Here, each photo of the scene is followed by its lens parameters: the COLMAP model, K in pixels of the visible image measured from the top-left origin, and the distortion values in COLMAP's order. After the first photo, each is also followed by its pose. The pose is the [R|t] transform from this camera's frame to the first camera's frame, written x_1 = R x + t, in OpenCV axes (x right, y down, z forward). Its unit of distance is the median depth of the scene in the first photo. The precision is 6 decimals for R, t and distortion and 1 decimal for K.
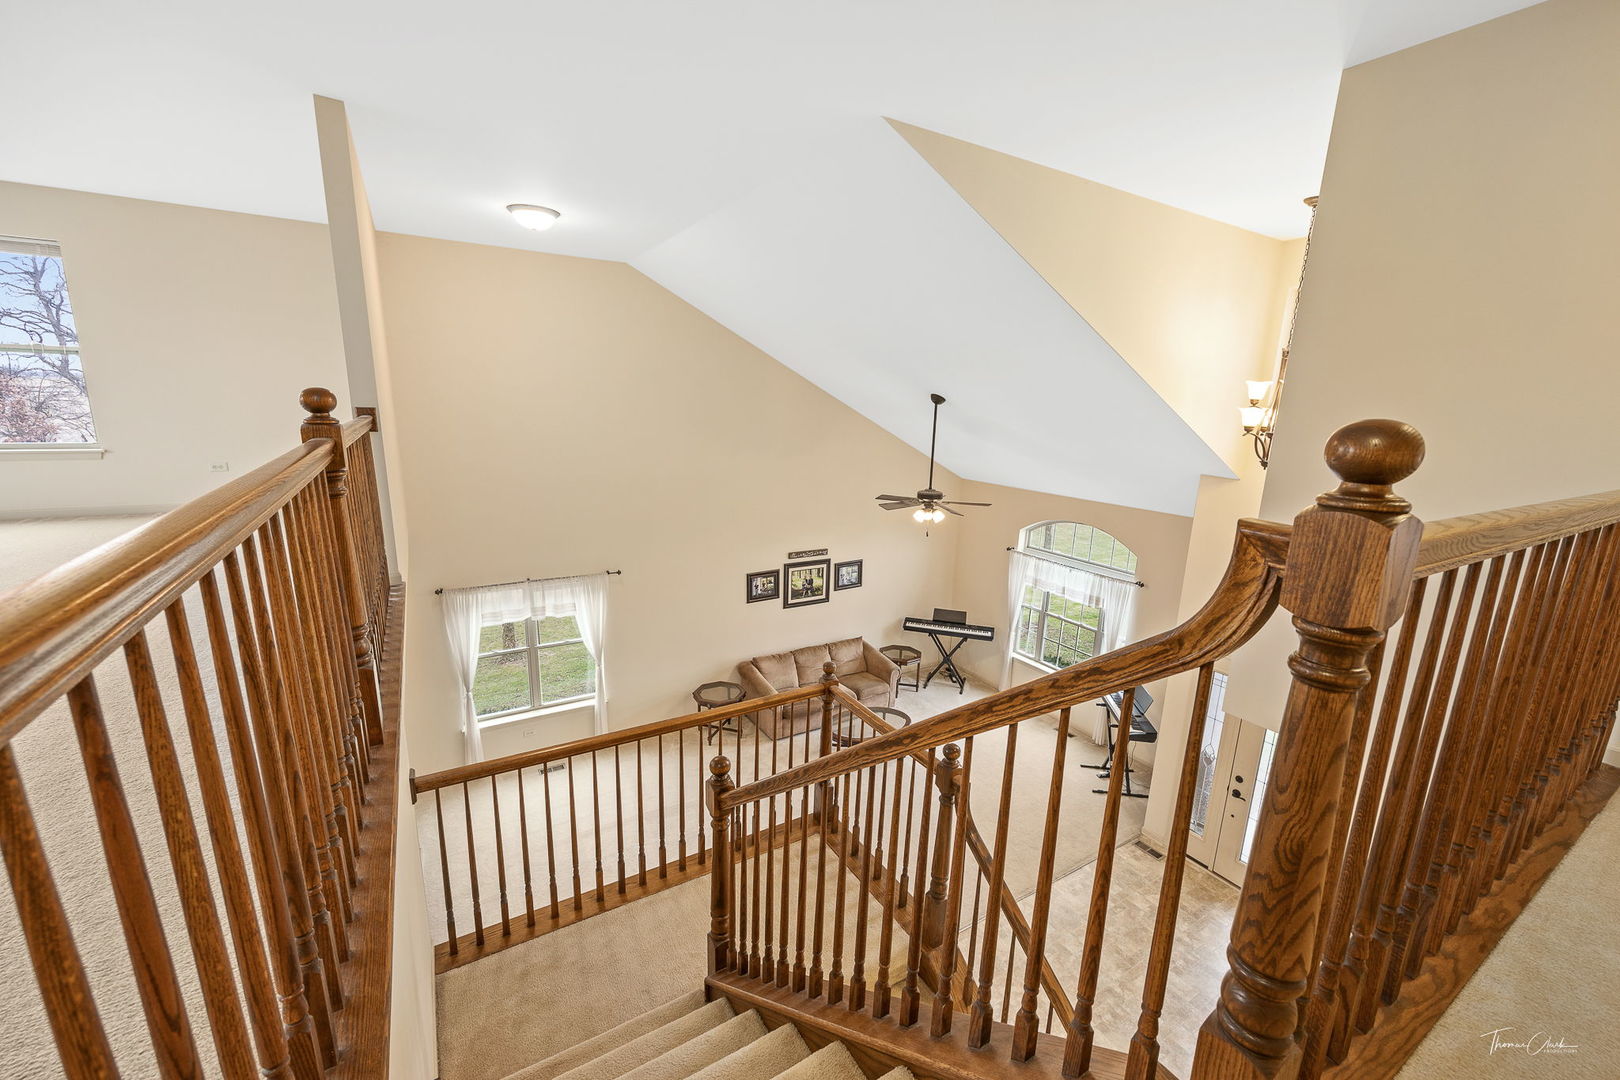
lens RADIAL K [[648.4, 0, 810.0], [0, 648.4, 540.0], [0, 0, 1]] dist [-0.000964, 0.000080]
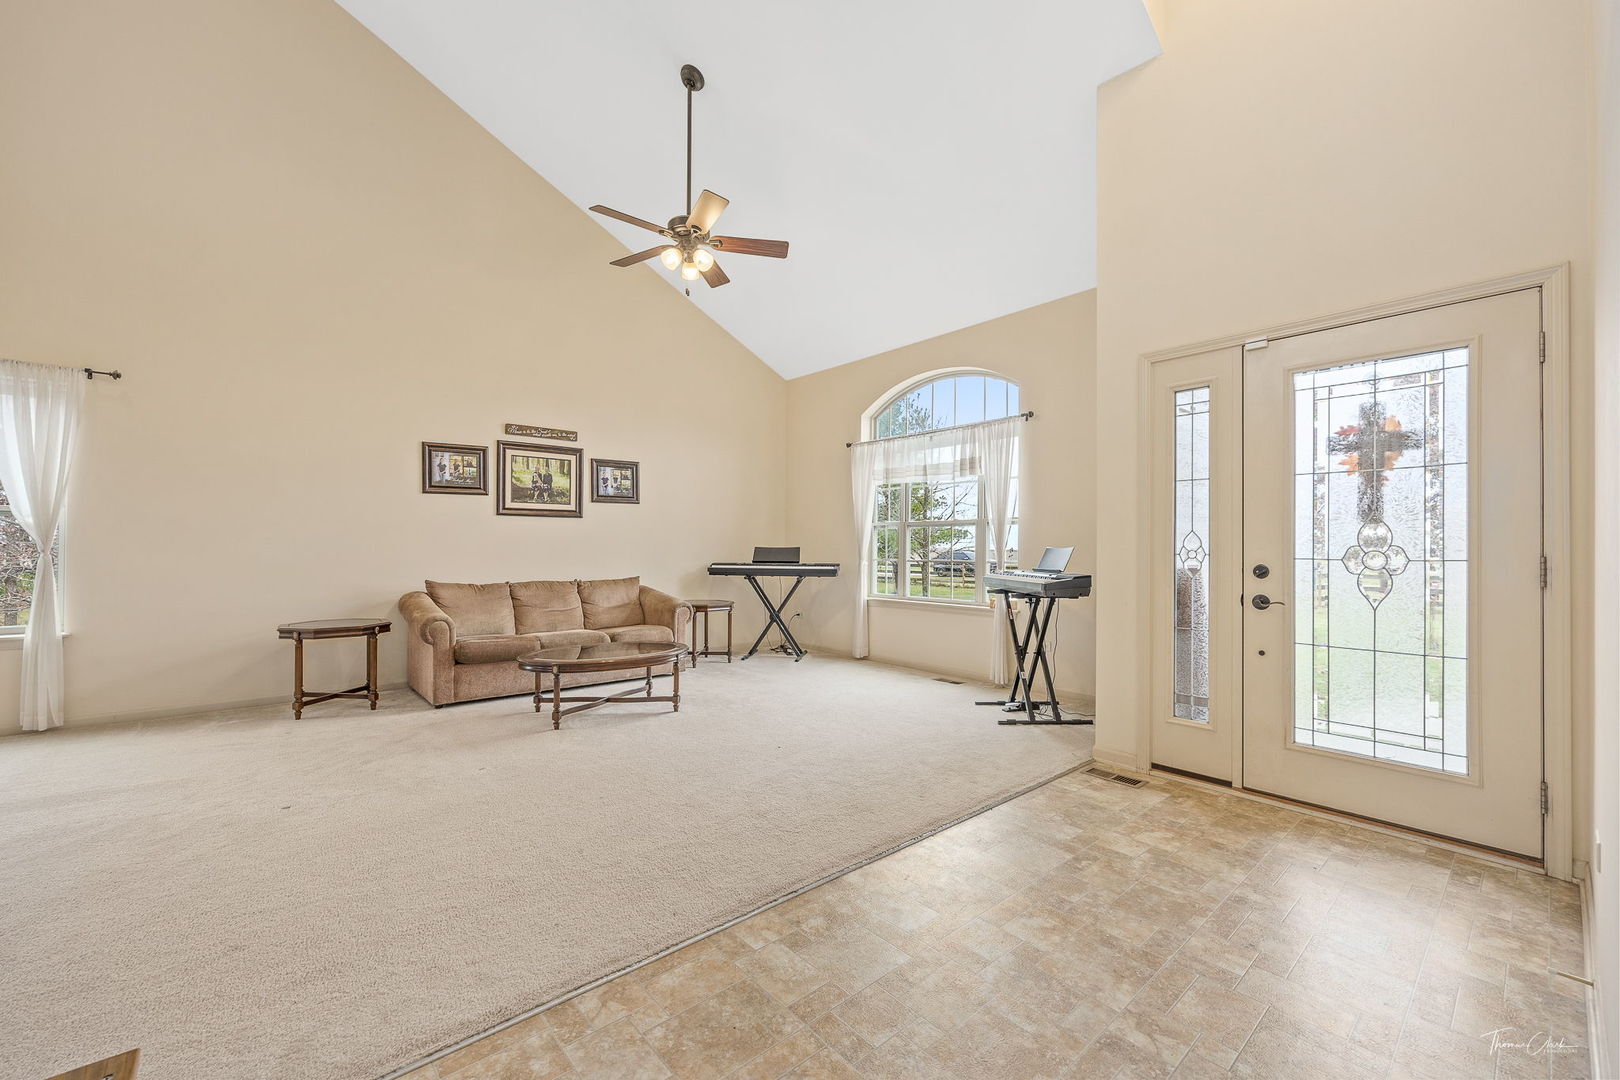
lens RADIAL K [[648.4, 0, 810.0], [0, 648.4, 540.0], [0, 0, 1]] dist [-0.000964, 0.000080]
pose [[0.985096, -0.020381, 0.170791, 0.146528], [0.057943, 0.974238, -0.217951, 0.279634], [-0.161949, 0.224599, 0.960899, 0.362013]]
